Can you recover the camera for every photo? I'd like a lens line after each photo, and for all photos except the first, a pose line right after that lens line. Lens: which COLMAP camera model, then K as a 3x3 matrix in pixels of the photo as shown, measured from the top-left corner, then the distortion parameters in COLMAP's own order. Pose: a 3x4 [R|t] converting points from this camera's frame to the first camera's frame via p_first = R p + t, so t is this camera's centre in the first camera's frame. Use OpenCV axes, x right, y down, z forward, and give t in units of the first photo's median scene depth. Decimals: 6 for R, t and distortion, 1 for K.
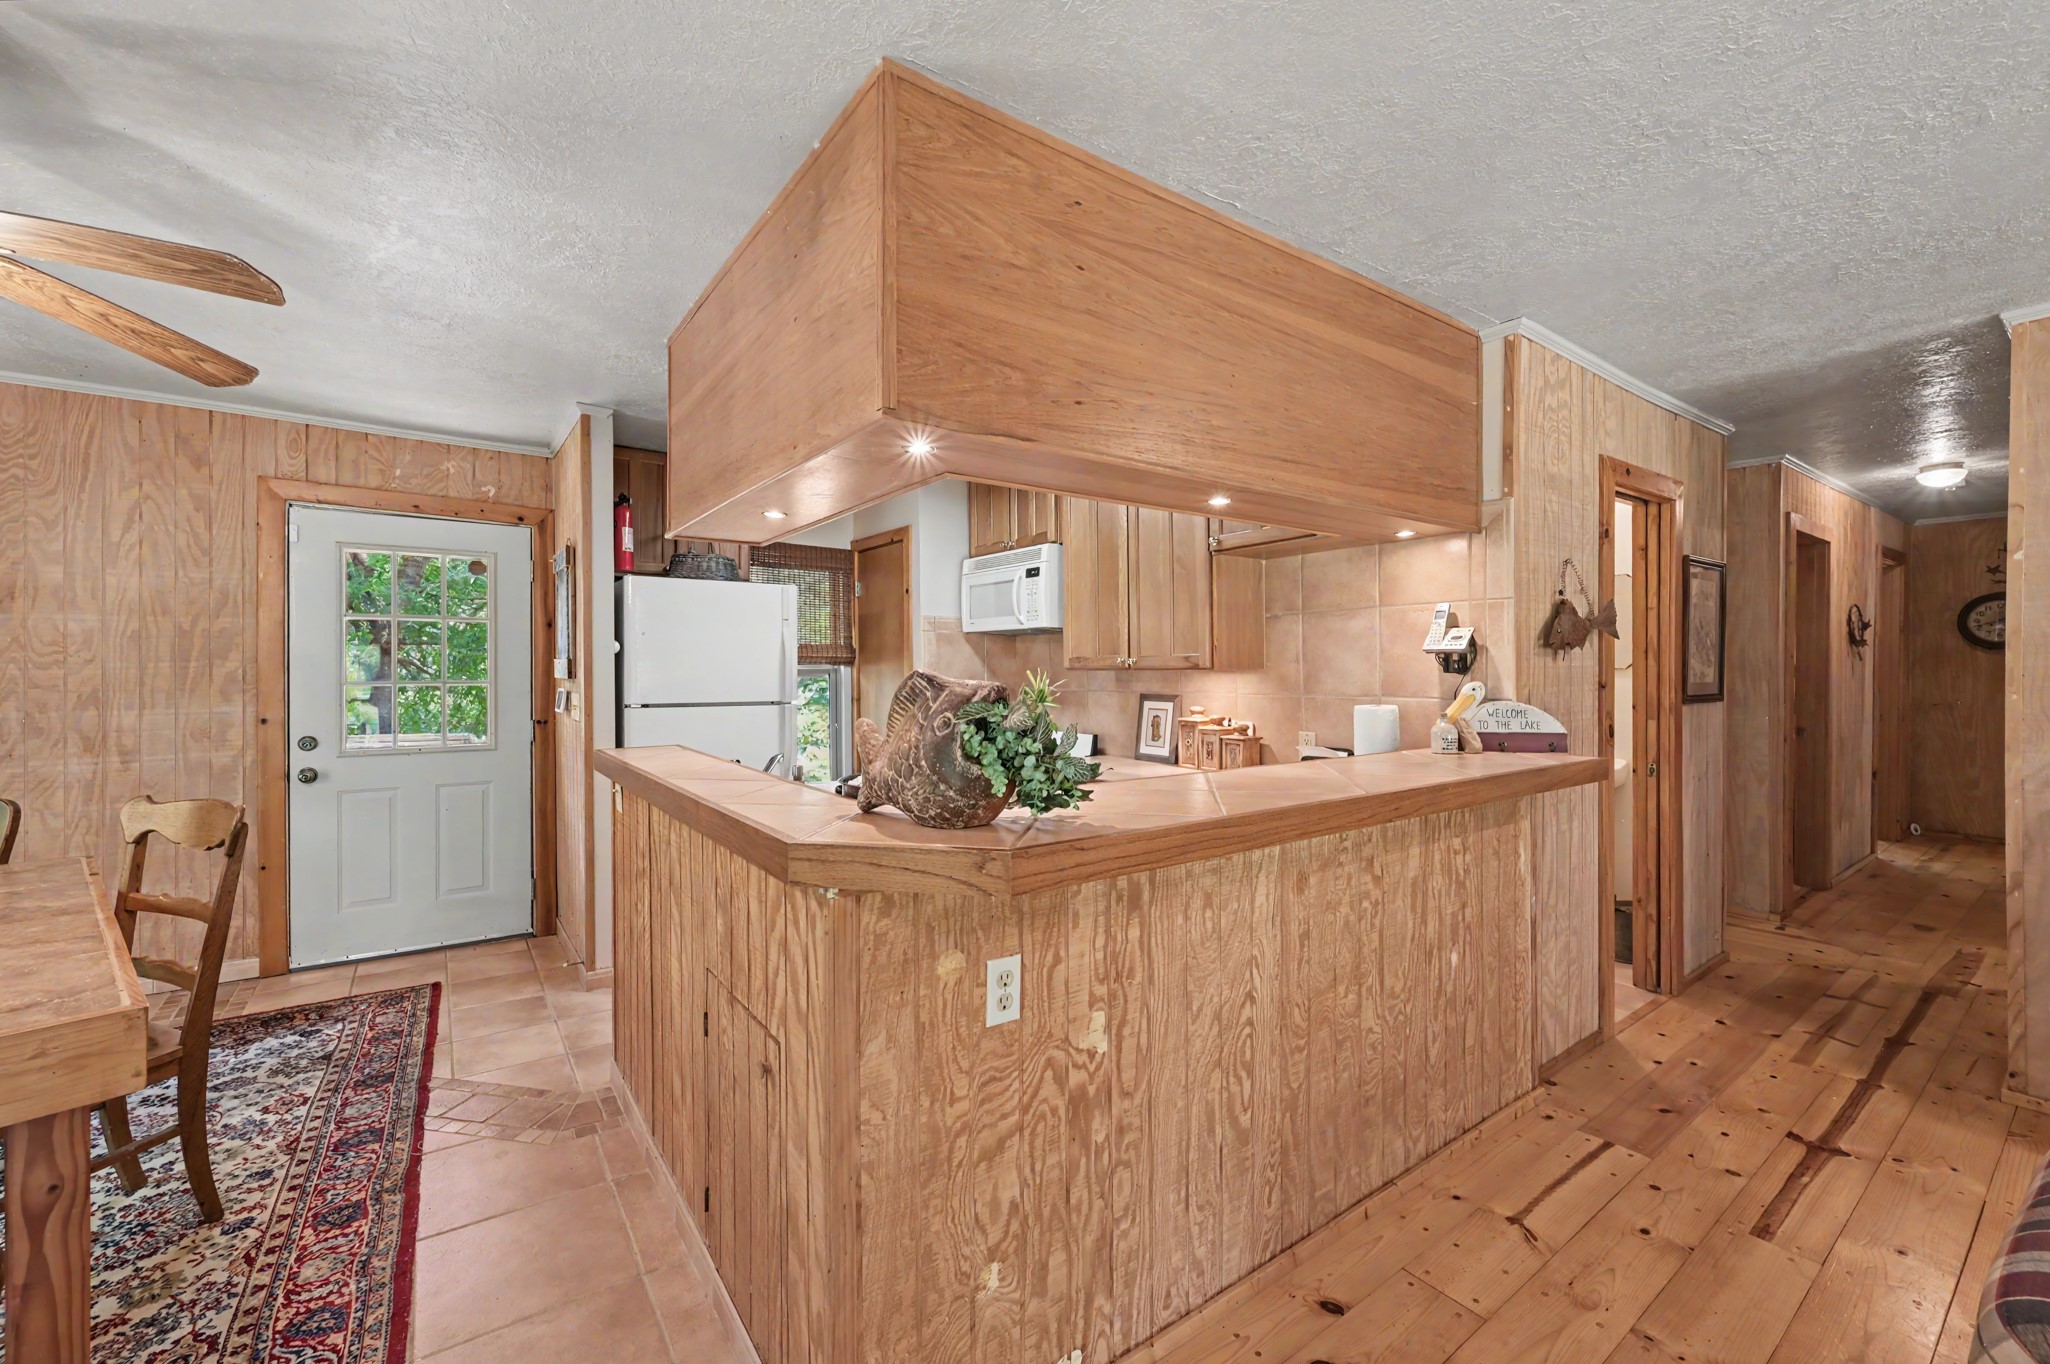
lens RADIAL K [[831.6, 0, 1032.2], [0, 831.6, 676.1], [0, 0, 1]] dist [-0.000753, -0.000121]
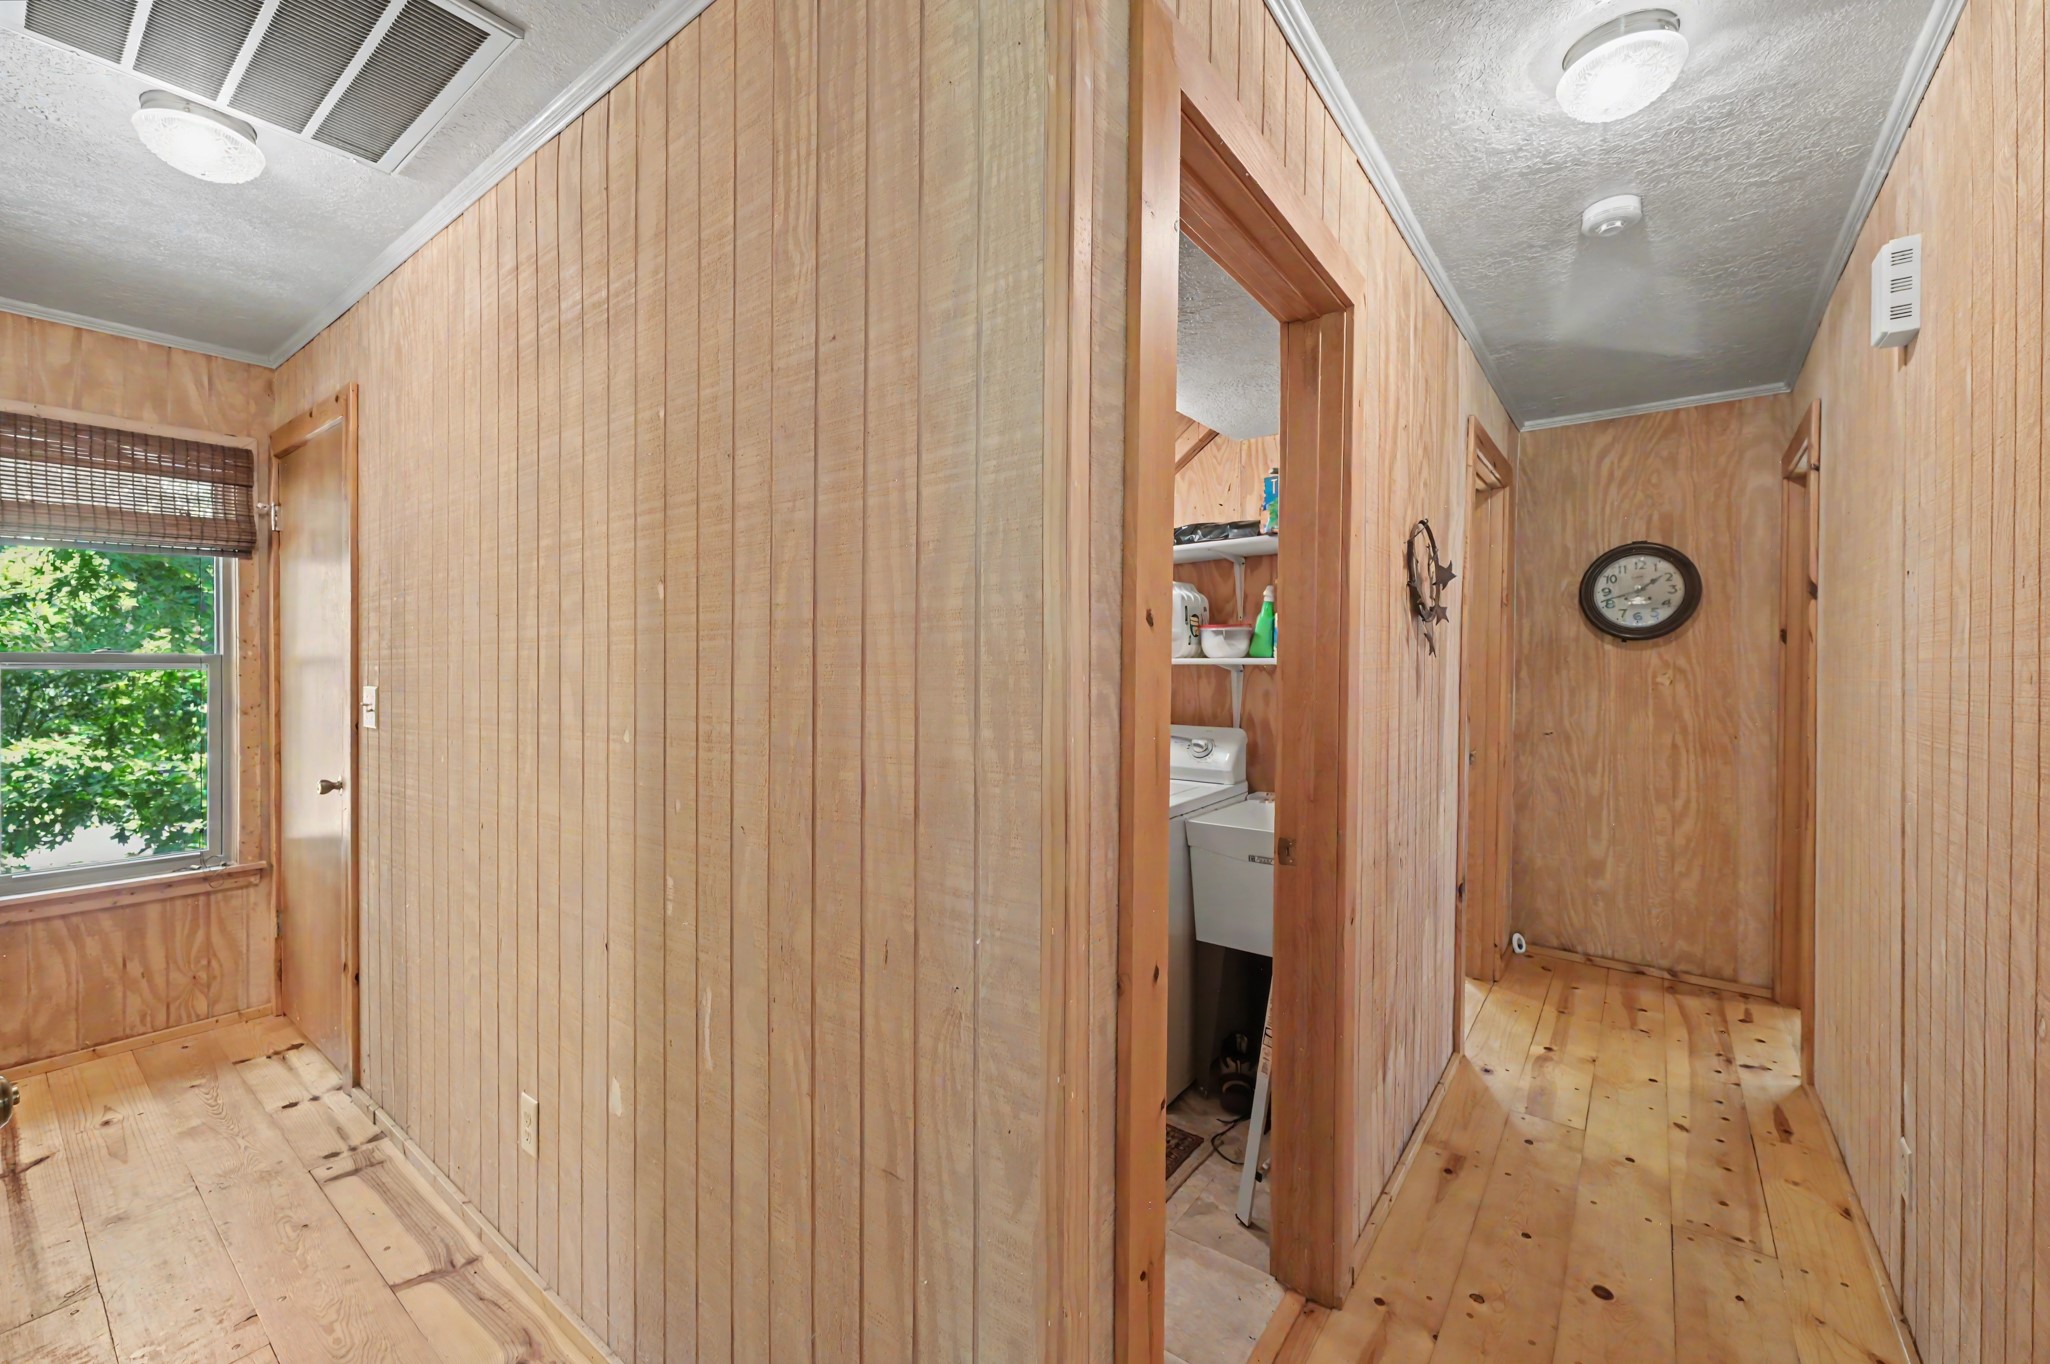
lens RADIAL K [[831.6, 0, 1032.2], [0, 831.6, 676.1], [0, 0, 1]] dist [-0.000753, -0.000121]
pose [[0.955474, 0.004840, 0.295034, 0.681726], [-0.005498, 0.999984, 0.001400, -0.006712], [-0.295023, -0.002960, 0.955486, 0.659663]]
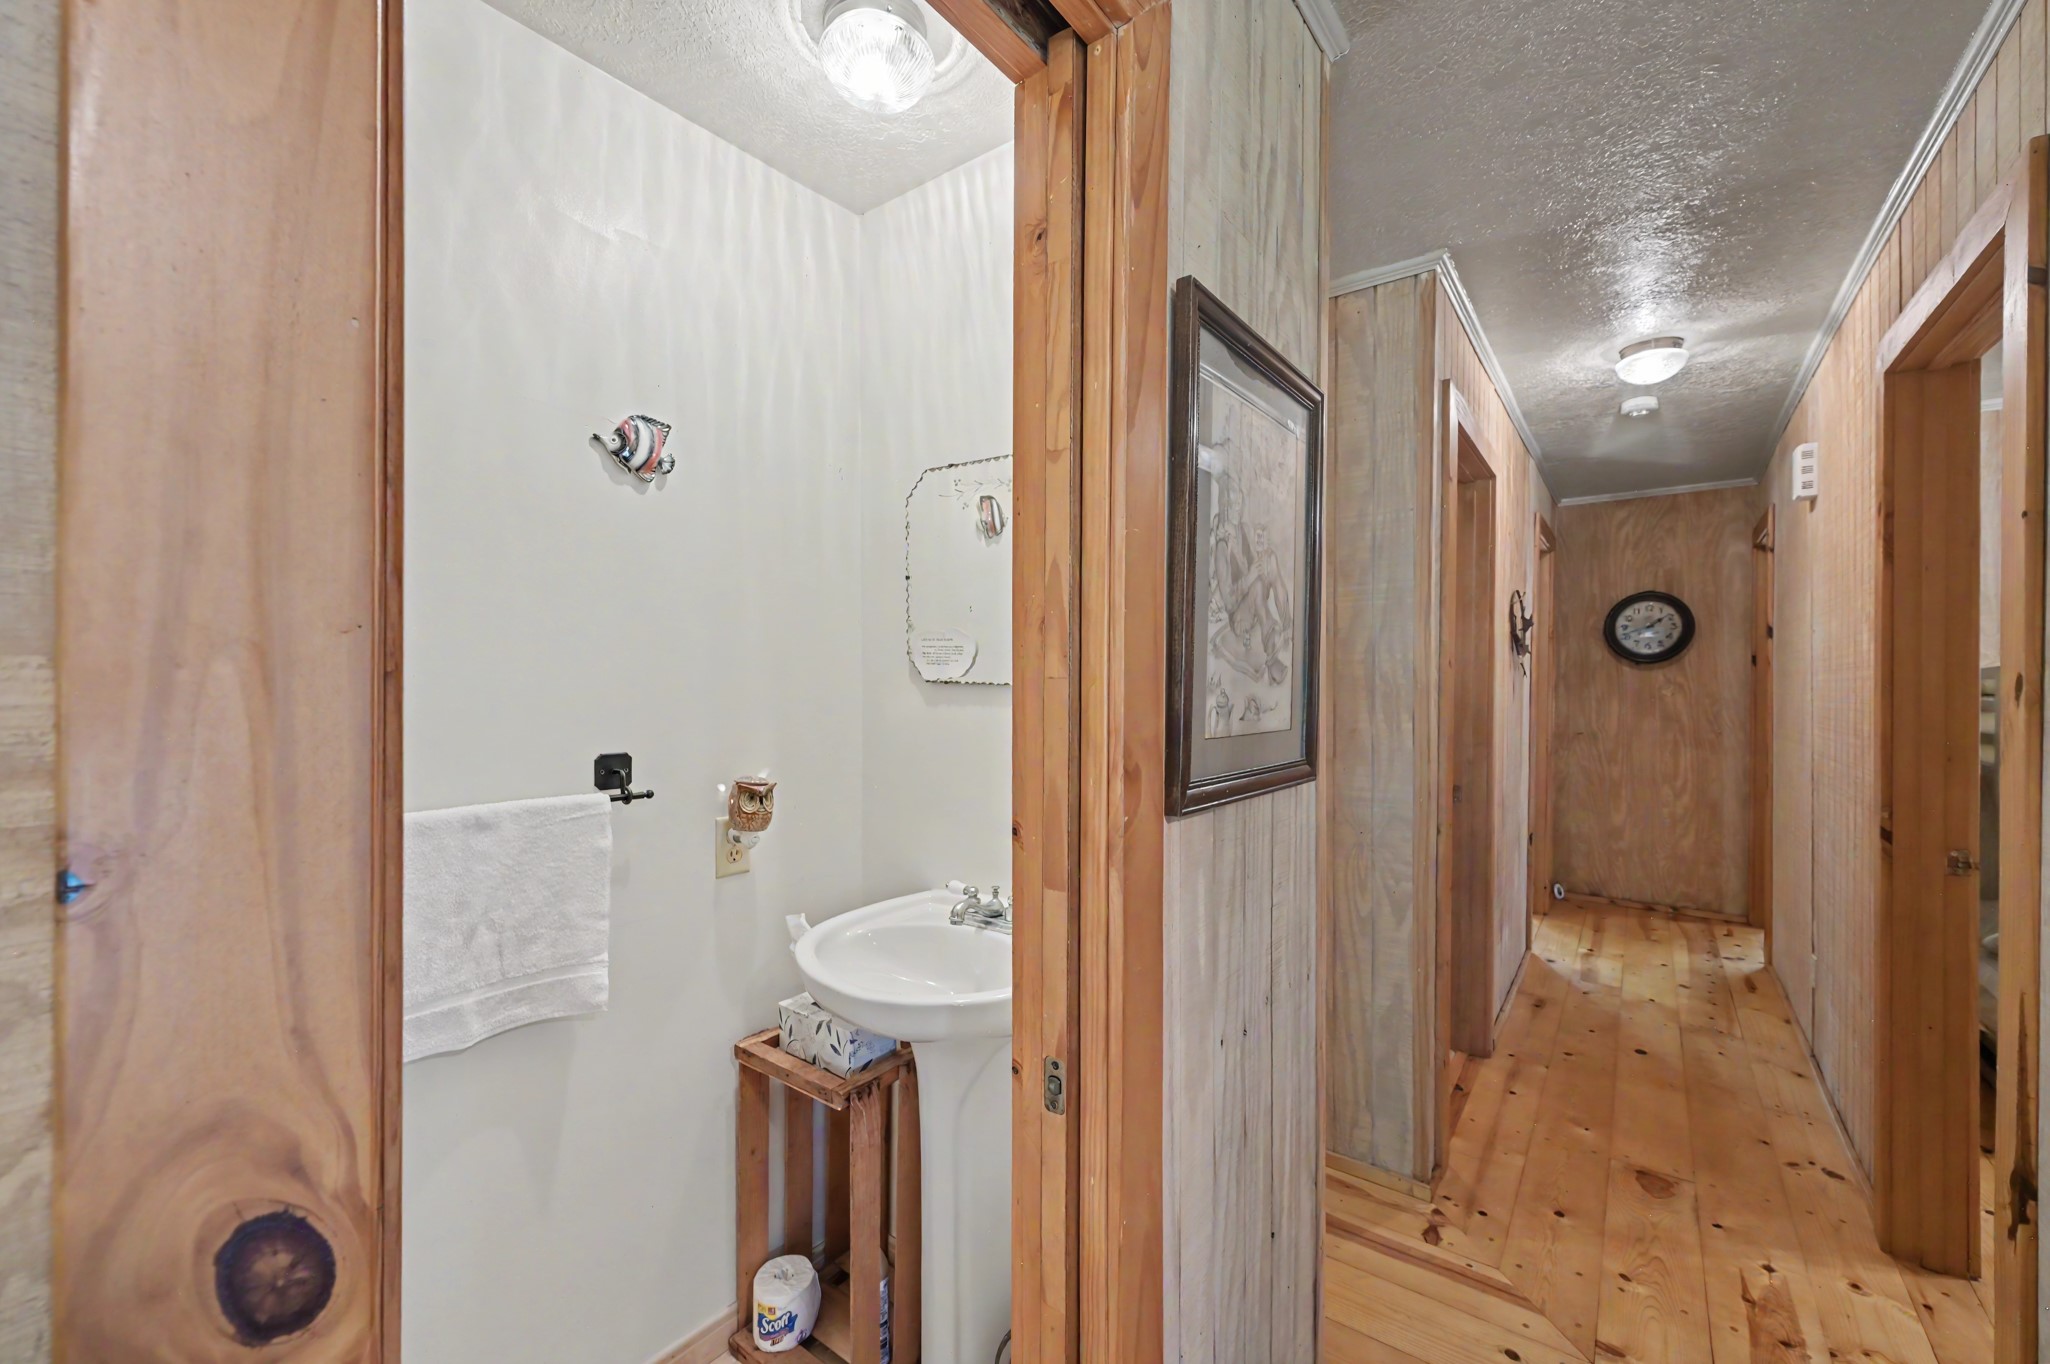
lens RADIAL K [[828.9, 0, 1030.0], [0, 828.9, 688.0], [0, 0, 1]] dist [-0.000801, -0.000121]
pose [[0.954274, 0.004041, 0.298905, 0.430894], [-0.003422, 0.999991, -0.002592, -0.005858], [-0.298912, 0.001451, 0.954279, 0.493860]]
